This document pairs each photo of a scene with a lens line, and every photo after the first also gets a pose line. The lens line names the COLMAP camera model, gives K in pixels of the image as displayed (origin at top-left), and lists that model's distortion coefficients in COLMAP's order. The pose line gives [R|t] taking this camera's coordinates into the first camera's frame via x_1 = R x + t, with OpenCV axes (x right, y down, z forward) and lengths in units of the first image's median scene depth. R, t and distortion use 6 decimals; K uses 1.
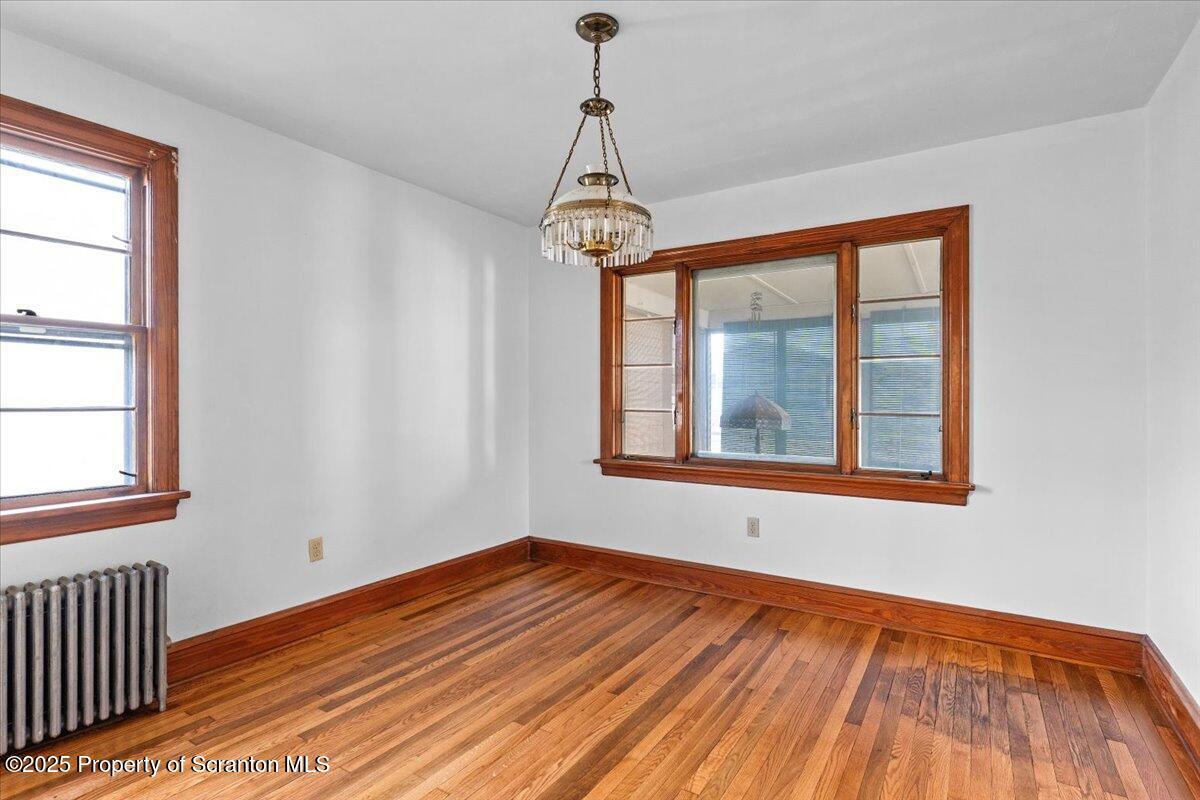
lens RADIAL K [[592.3, 0, 600.0], [0, 592.3, 400.0], [0, 0, 1]] dist [-0.014486, 0.000278]
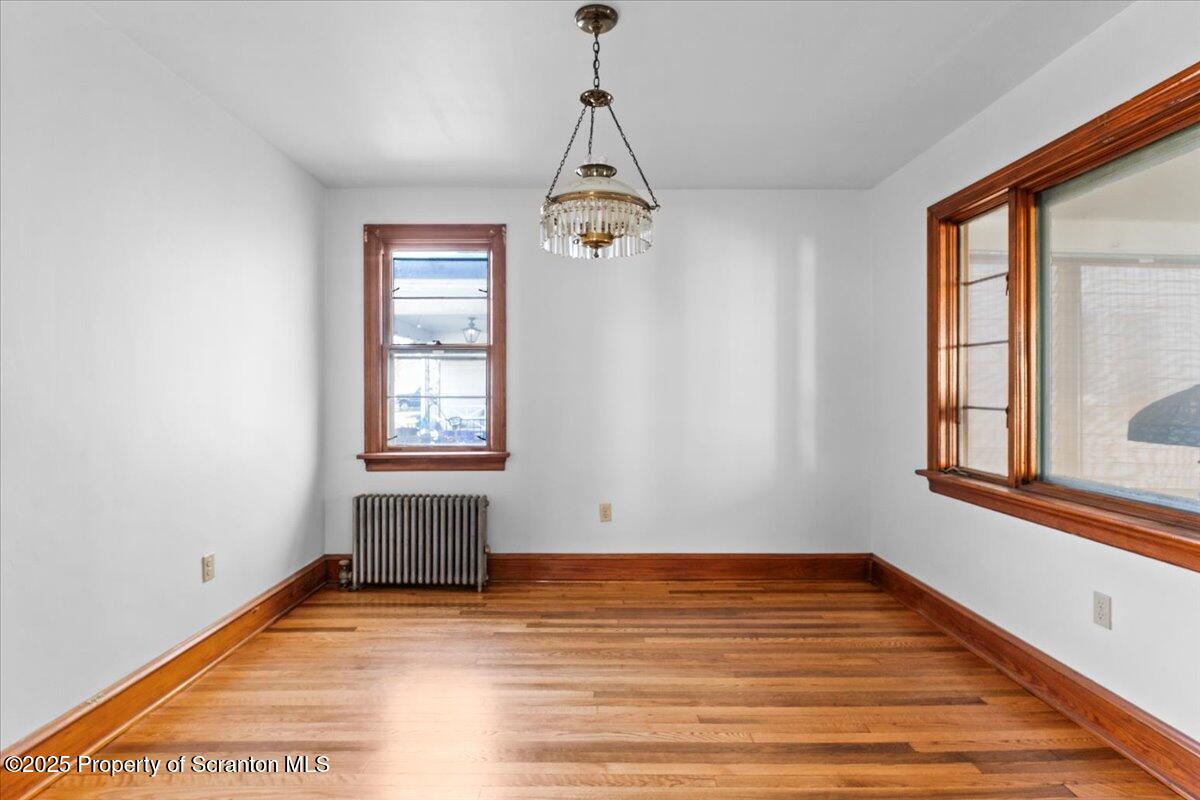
lens RADIAL K [[594.7, 0, 596.6], [0, 594.7, 391.4], [0, 0, 1]] dist [-0.013551, 0.000211]
pose [[0.541196, 0.000027, -0.840896, 0.650342], [-0.003149, 0.999993, -0.001994, 0.001372], [0.840890, 0.003727, 0.541193, 0.356845]]
